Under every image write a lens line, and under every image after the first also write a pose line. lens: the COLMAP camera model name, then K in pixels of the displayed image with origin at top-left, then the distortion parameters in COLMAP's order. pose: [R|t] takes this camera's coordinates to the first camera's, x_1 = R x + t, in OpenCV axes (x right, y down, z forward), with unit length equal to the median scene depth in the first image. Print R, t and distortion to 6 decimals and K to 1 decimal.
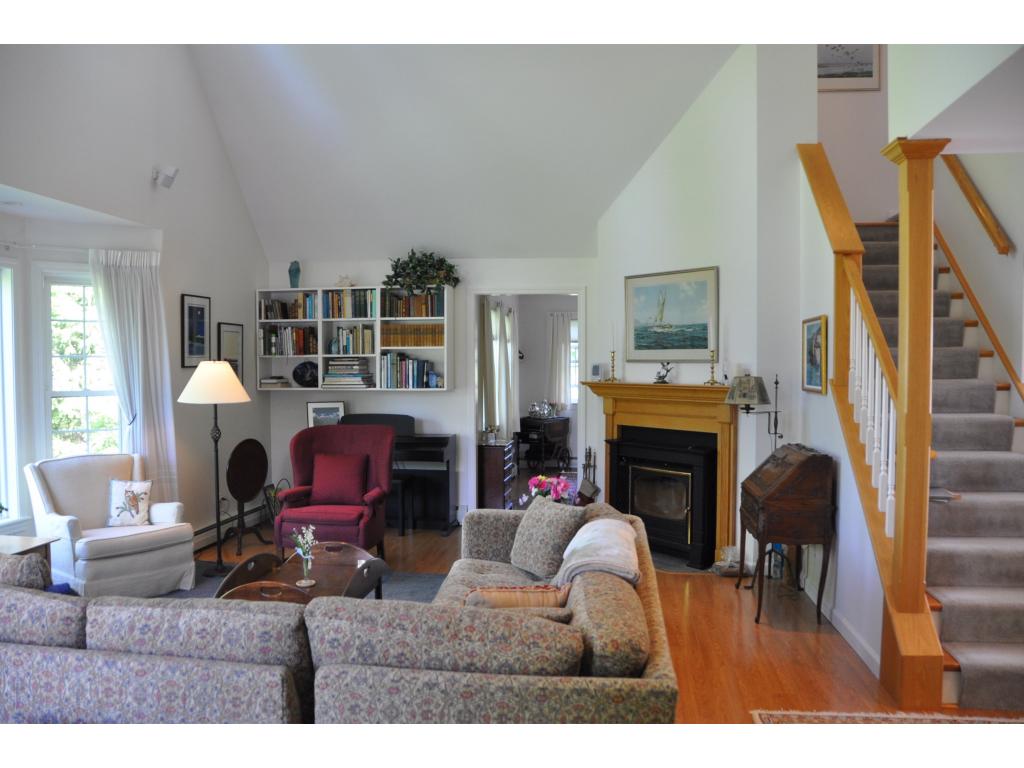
lens RADIAL K [[780.3, 0, 473.2], [0, 780.3, 385.3], [0, 0, 1]] dist [-0.146910, 0.122174]
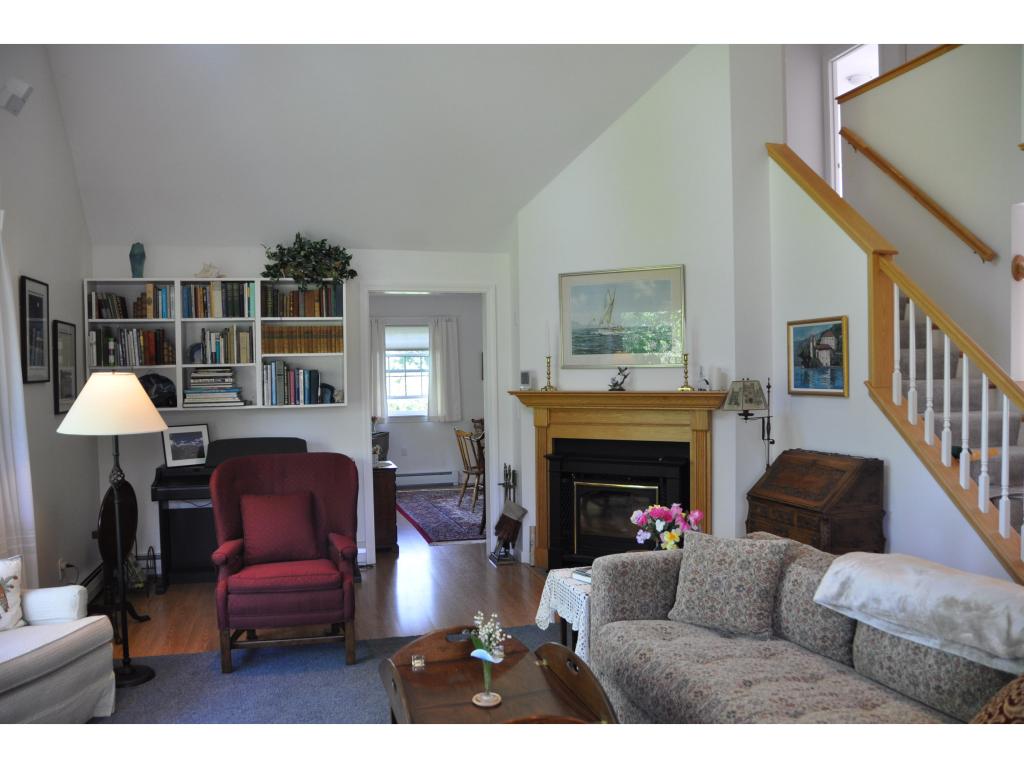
lens RADIAL K [[780.3, 0, 473.2], [0, 780.3, 385.3], [0, 0, 1]] dist [-0.146910, 0.122174]
pose [[0.919710, -0.020830, 0.392045, -0.232440], [0.026222, 0.999621, -0.008406, -0.004732], [-0.391722, 0.018011, 0.919907, 0.186481]]
